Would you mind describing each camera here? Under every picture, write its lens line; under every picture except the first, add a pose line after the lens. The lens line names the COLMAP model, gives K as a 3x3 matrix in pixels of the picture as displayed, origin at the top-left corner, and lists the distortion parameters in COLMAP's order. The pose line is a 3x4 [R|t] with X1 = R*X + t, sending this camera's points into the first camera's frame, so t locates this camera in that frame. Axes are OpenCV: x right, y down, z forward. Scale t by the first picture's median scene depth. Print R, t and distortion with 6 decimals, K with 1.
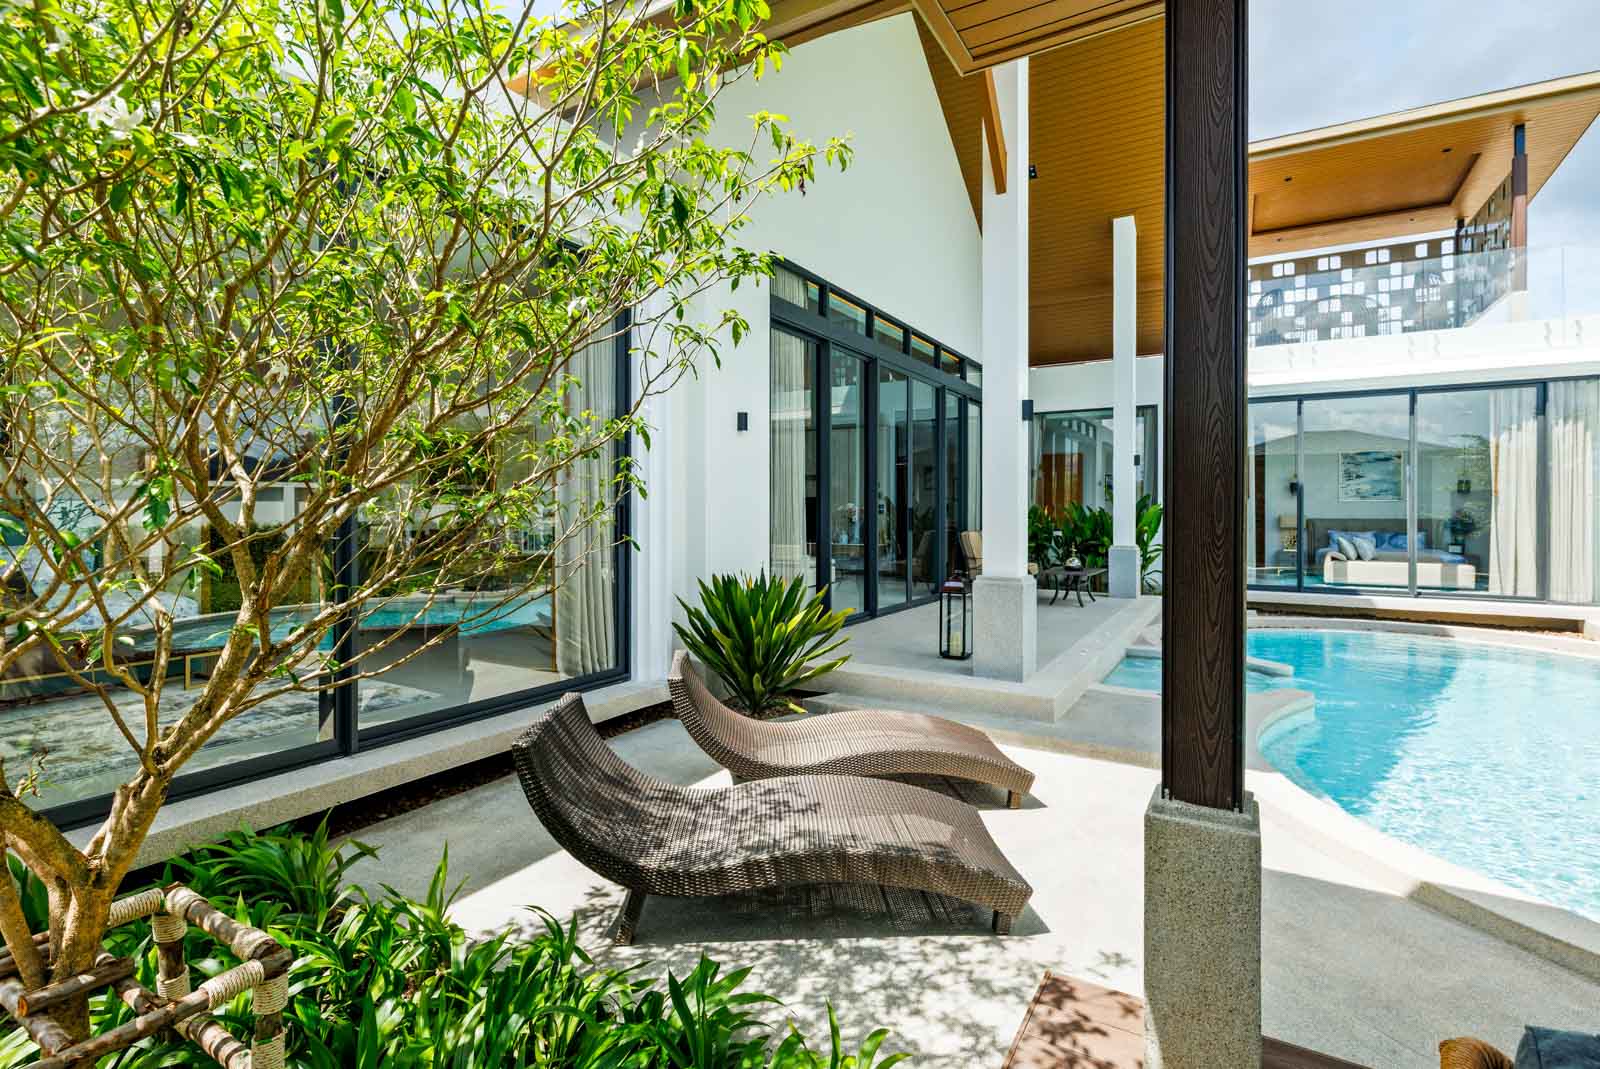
lens RADIAL K [[734.8, 0, 808.1], [0, 734.8, 515.7], [0, 0, 1]] dist [0.000746, -0.000120]
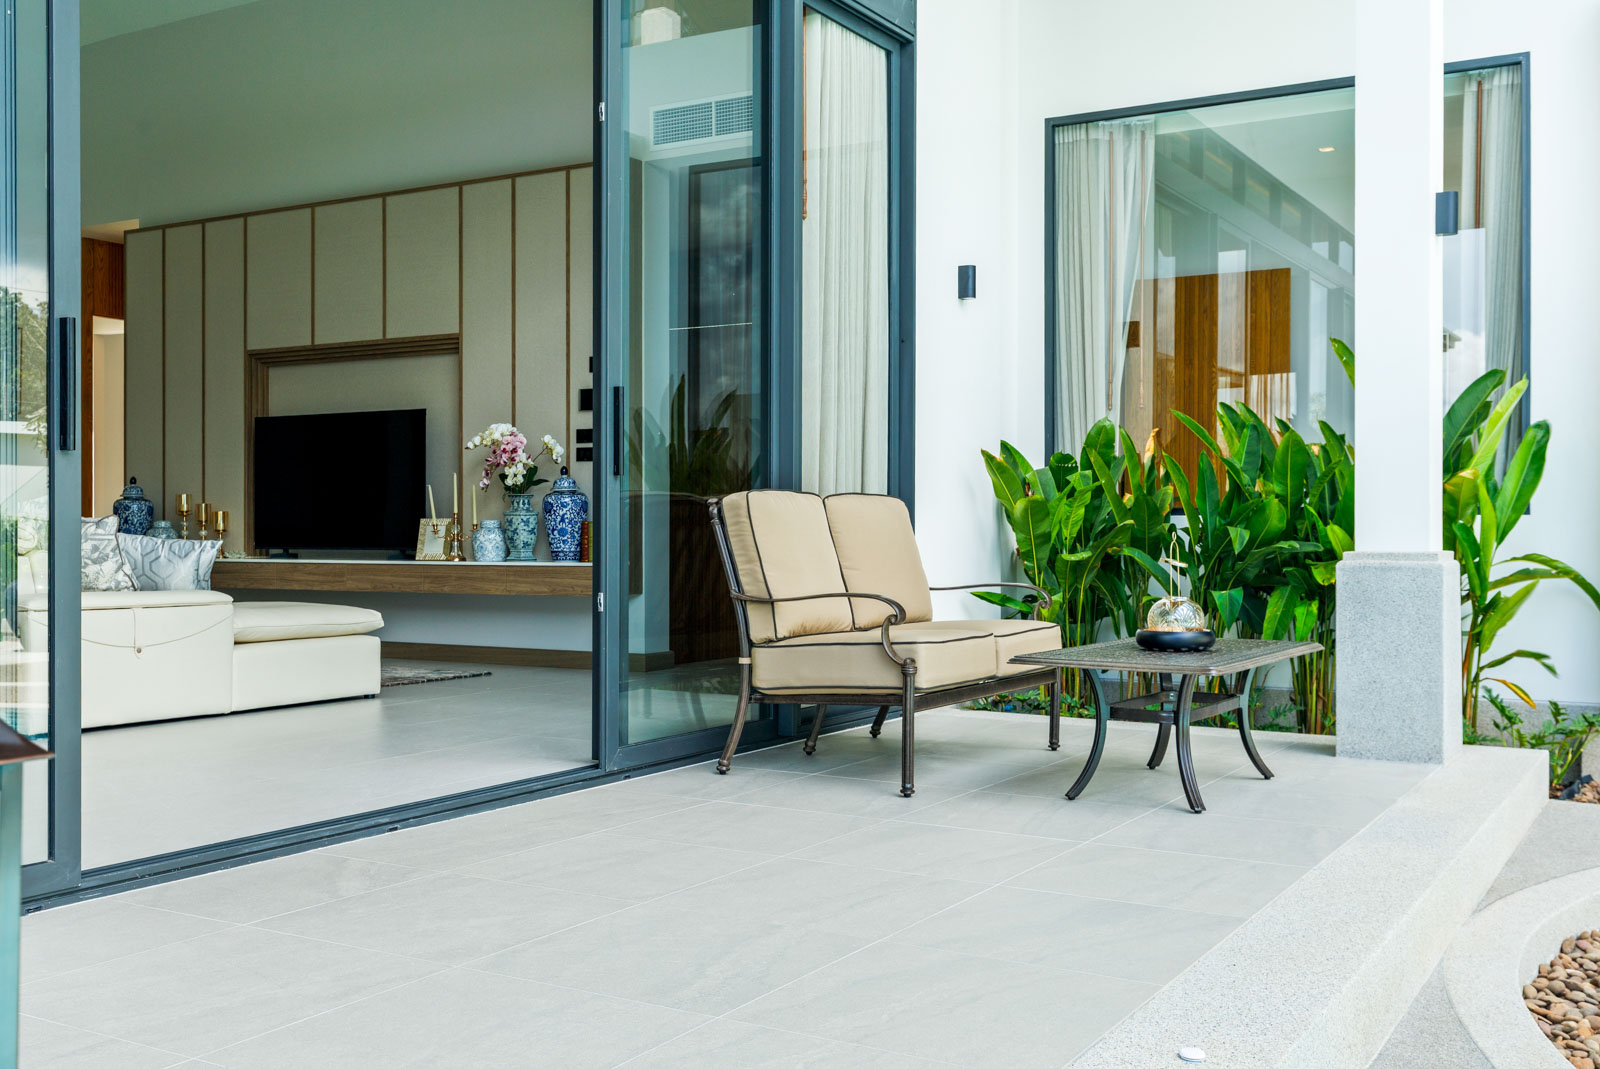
lens RADIAL K [[1574.9, 0, 800.0], [0, 1574.9, 534.5], [0, 0, 1]] dist [-0.051685, -0.007561]
pose [[0.999989, 0.001525, 0.004537, 0.211579], [-0.001526, 0.999999, 0.000215, 0.032902], [-0.004537, -0.000222, 0.999990, 0.440432]]
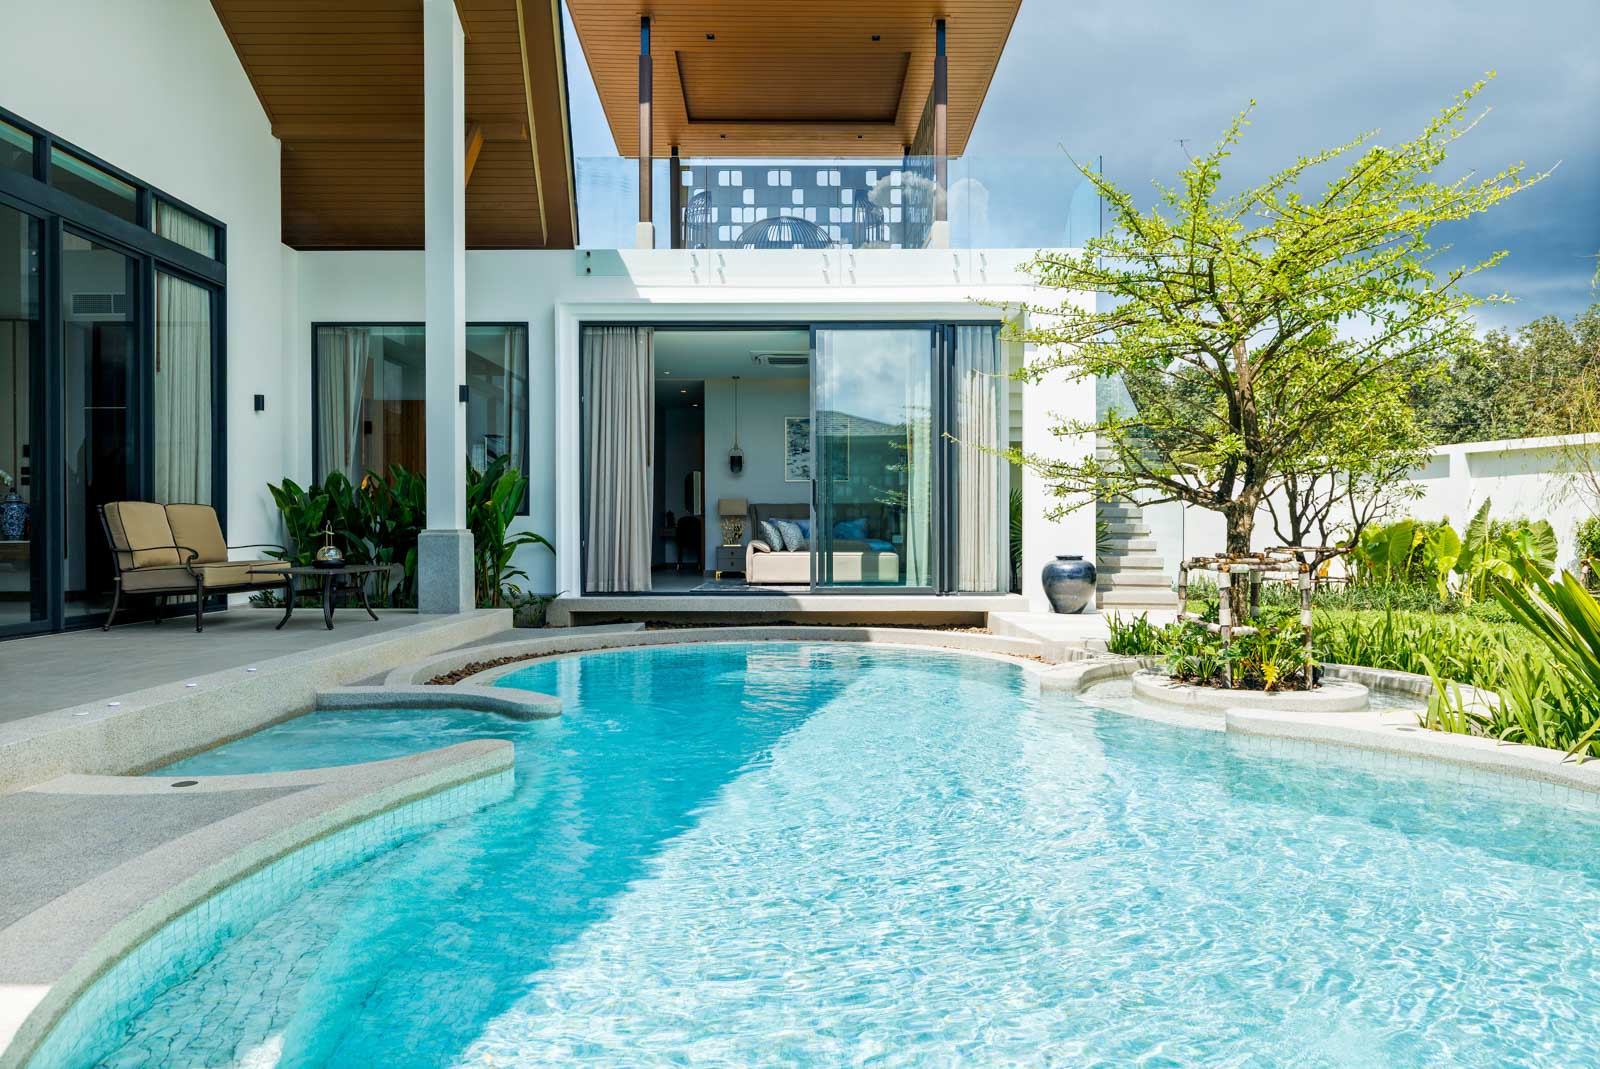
lens RADIAL K [[967.6, 0, 800.0], [0, 967.6, 534.5], [0, 0, 1]] dist [0.002491, 0.002286]
pose [[0.860555, -0.004127, 0.509341, 0.259115], [0.004192, 0.999991, 0.001020, 0.042943], [-0.509340, 0.001258, 0.860564, 0.134520]]
